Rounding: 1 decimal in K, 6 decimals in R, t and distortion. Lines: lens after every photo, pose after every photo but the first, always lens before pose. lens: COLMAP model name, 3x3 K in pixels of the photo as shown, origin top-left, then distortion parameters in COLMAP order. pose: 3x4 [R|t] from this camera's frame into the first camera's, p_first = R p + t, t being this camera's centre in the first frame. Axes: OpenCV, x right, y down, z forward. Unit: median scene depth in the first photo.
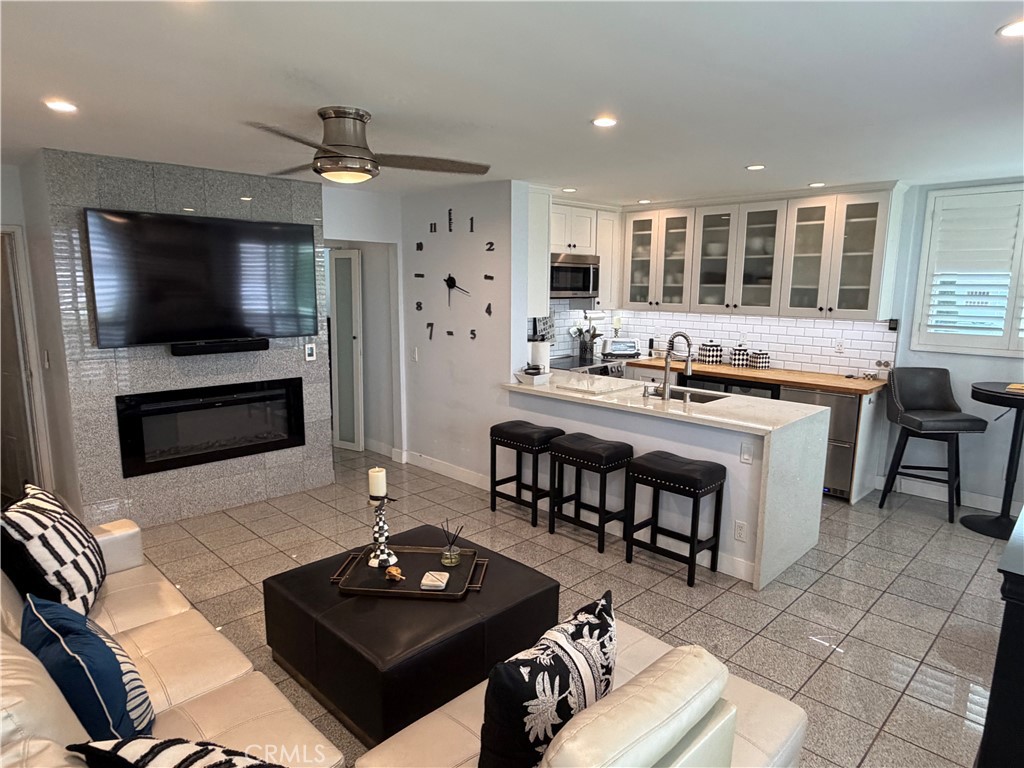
lens RADIAL K [[626.8, 0, 510.1], [0, 626.8, 386.8], [0, 0, 1]] dist [-0.000986, 0.002347]
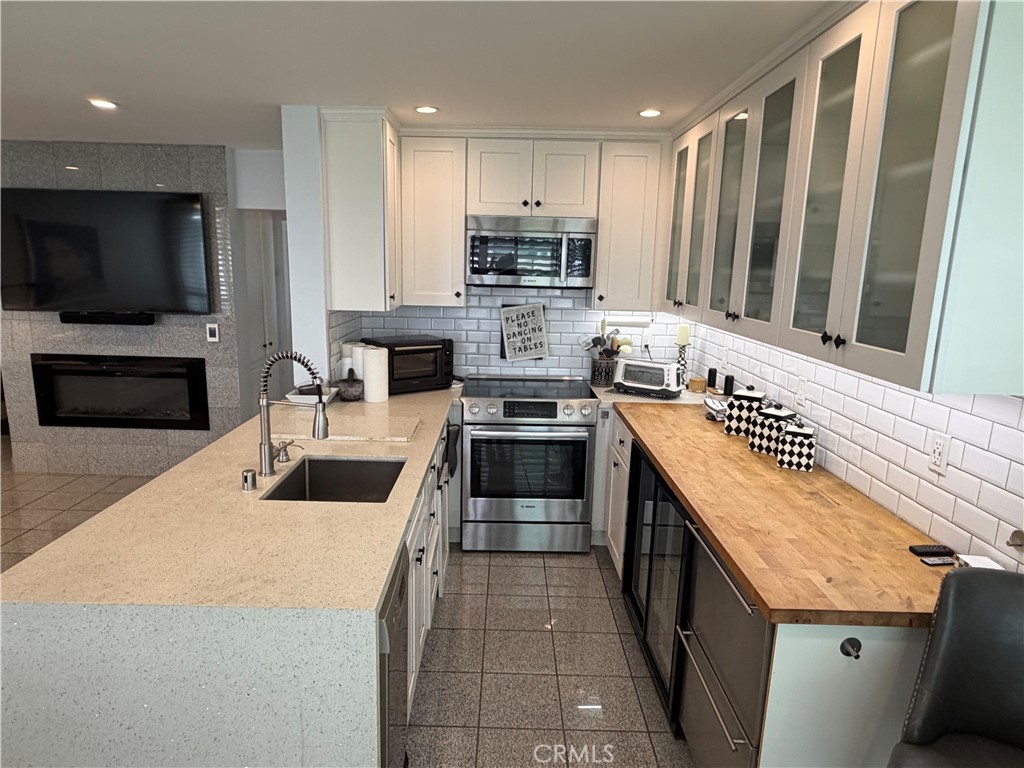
lens RADIAL K [[626.8, 0, 508.2], [0, 626.8, 382.8], [0, 0, 1]] dist [-0.000986, 0.002347]
pose [[0.704764, 0.143253, -0.694828, 0.649100], [-0.135176, 0.988574, 0.066706, -0.103585], [0.696444, 0.046913, 0.716076, 0.652060]]
